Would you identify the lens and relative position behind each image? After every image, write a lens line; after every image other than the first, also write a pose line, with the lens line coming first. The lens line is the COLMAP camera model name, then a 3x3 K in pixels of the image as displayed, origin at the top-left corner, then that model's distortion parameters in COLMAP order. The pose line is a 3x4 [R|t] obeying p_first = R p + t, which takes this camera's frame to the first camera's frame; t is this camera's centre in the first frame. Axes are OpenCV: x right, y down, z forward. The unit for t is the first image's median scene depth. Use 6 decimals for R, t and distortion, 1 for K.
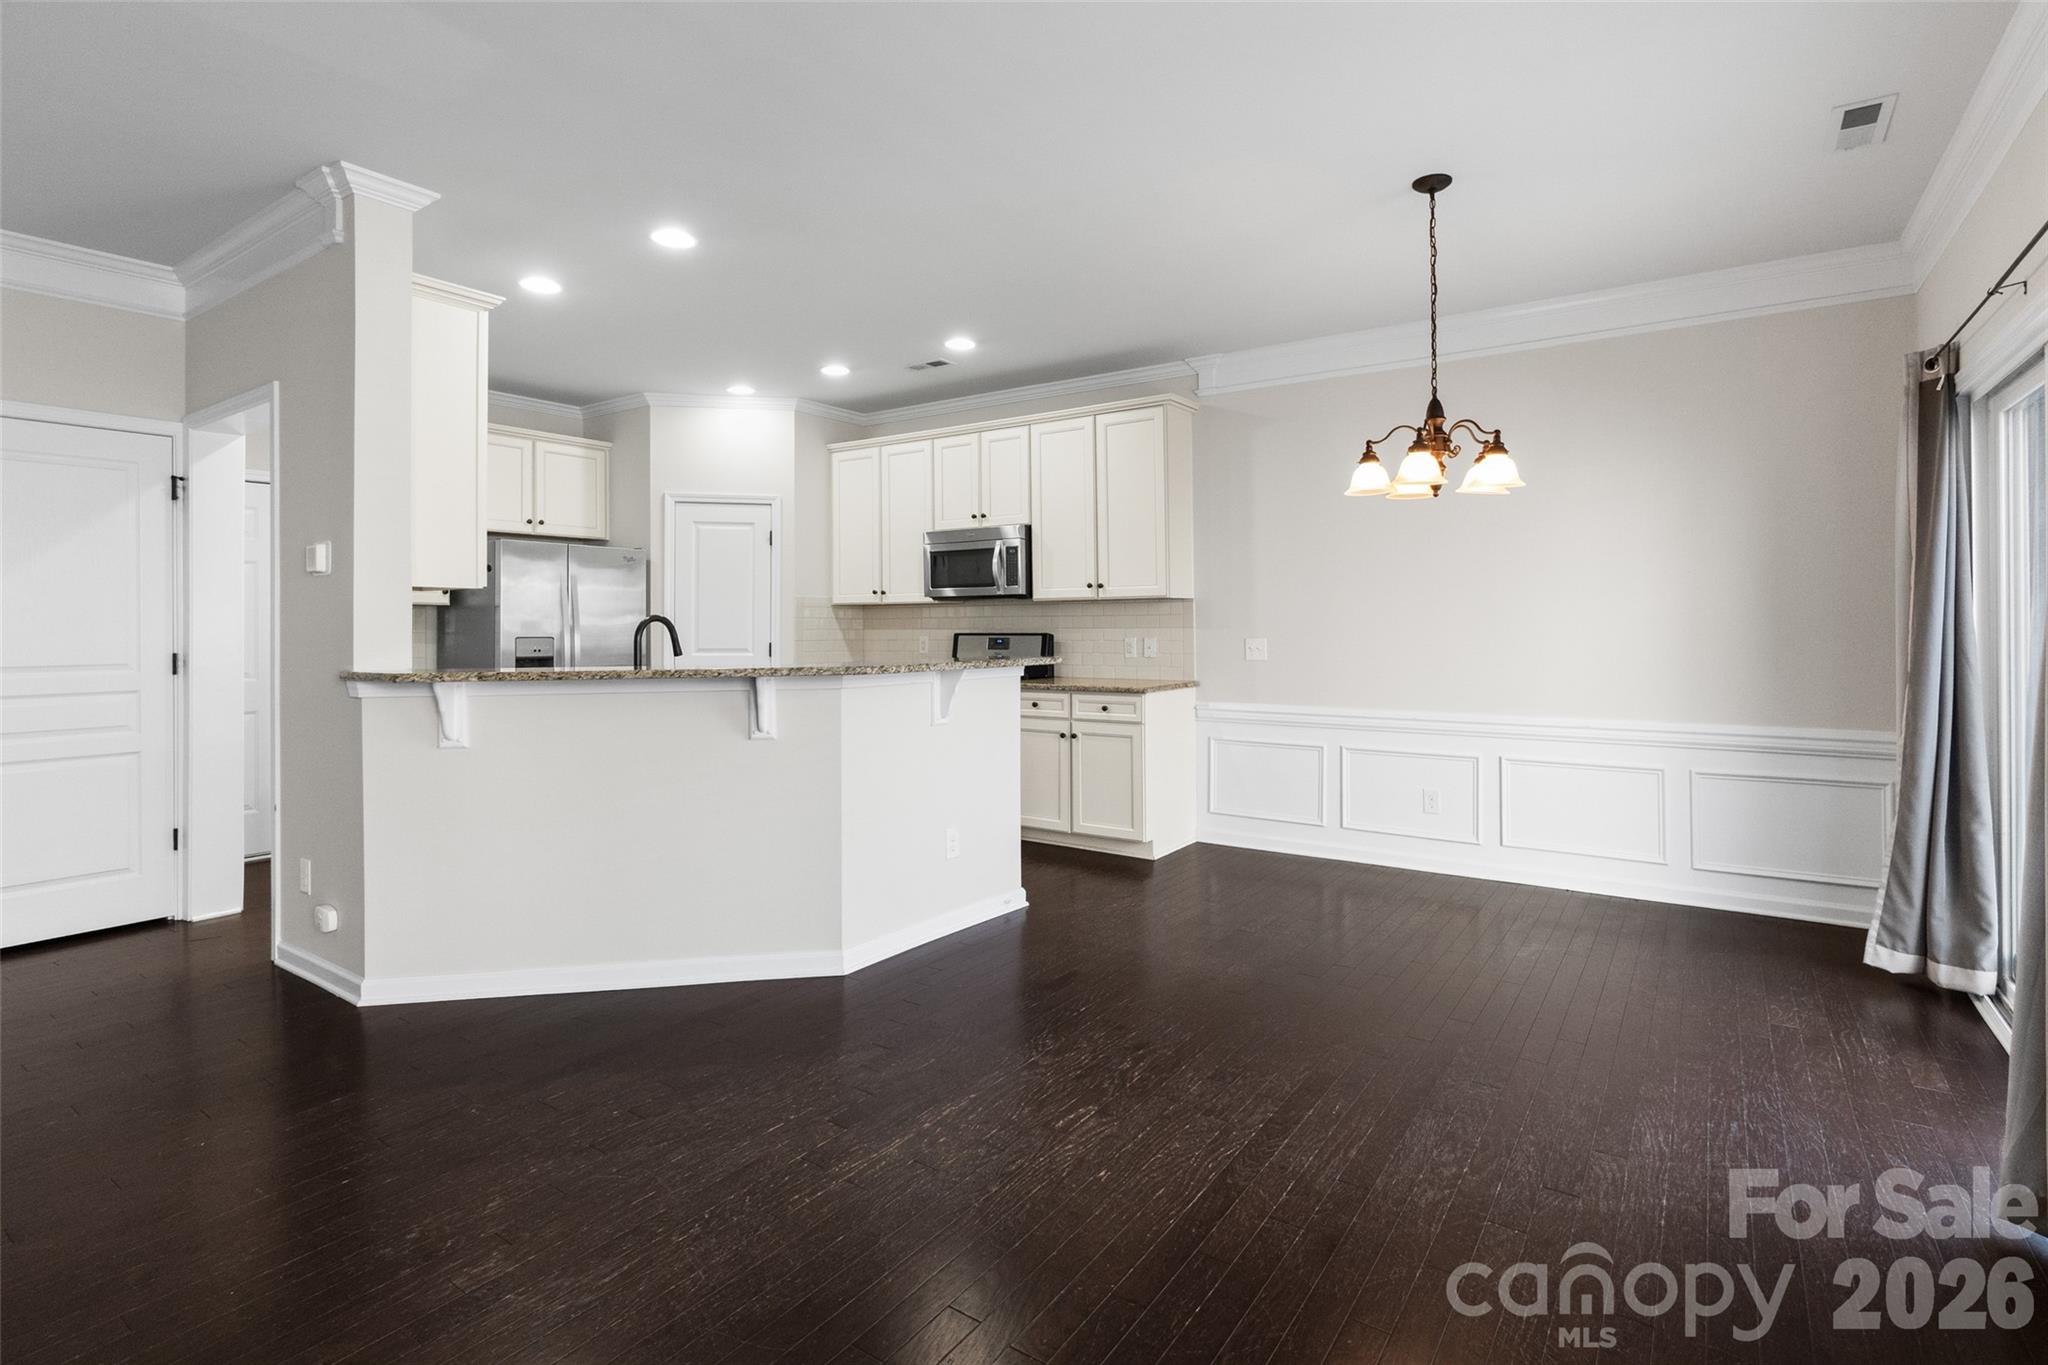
lens RADIAL K [[963.8, 0, 1070.8], [0, 963.8, 626.0], [0, 0, 1]] dist [-0.001007, 0.000660]
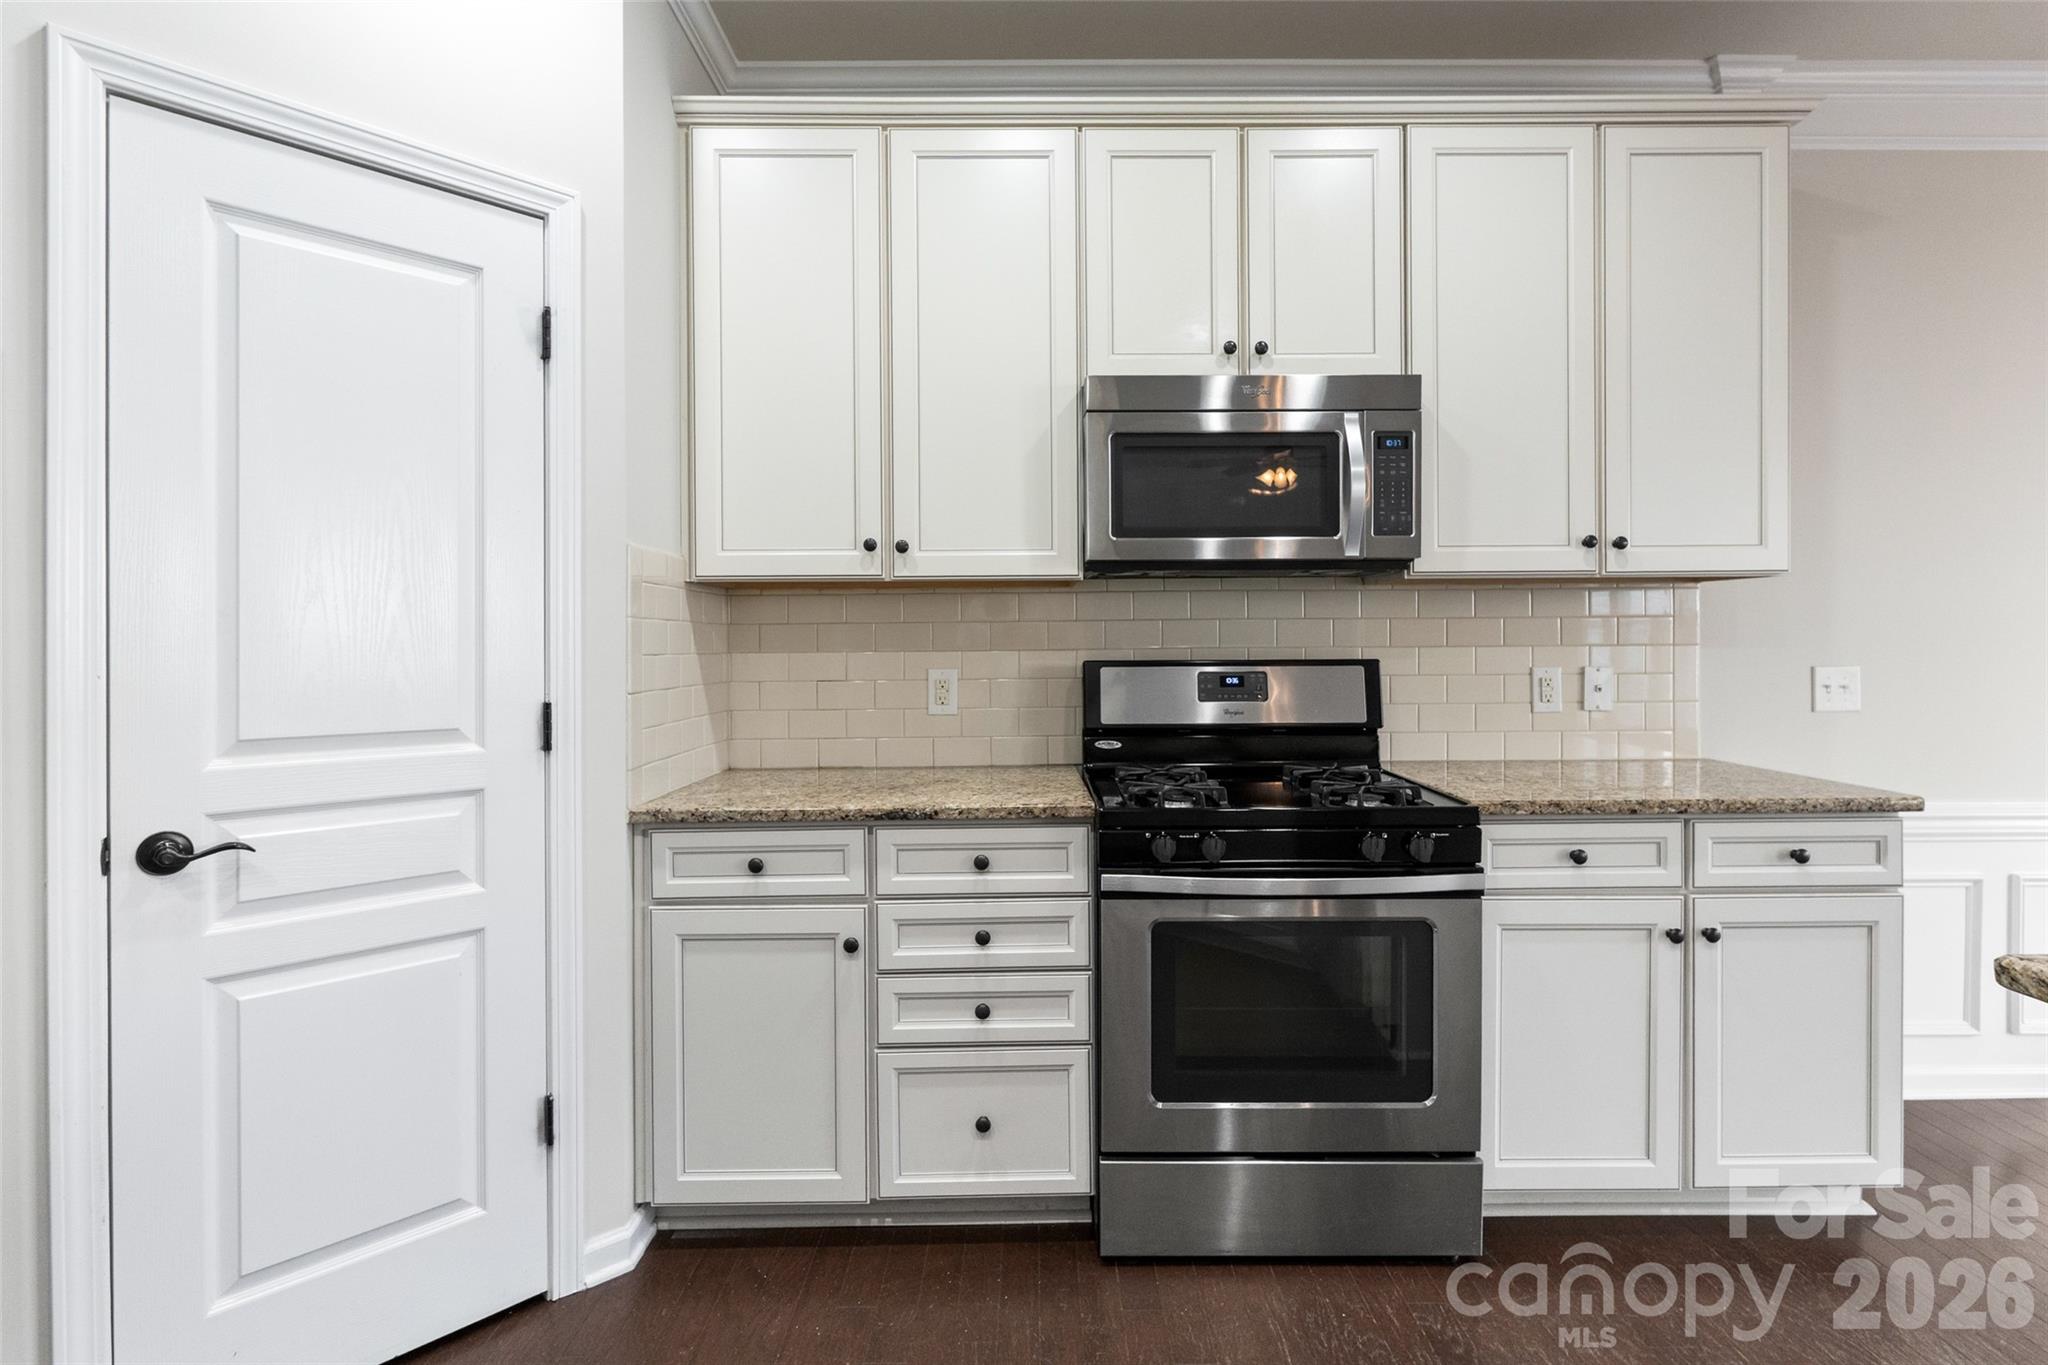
lens RADIAL K [[1075.7, 0, 1035.6], [0, 1075.7, 630.5], [0, 0, 1]] dist [0.008179, 0.003558]
pose [[0.827484, 0.001607, 0.561486, -0.447081], [0.001656, 0.999985, -0.005302, -0.002574], [-0.561486, 0.005317, 0.827469, 0.794862]]
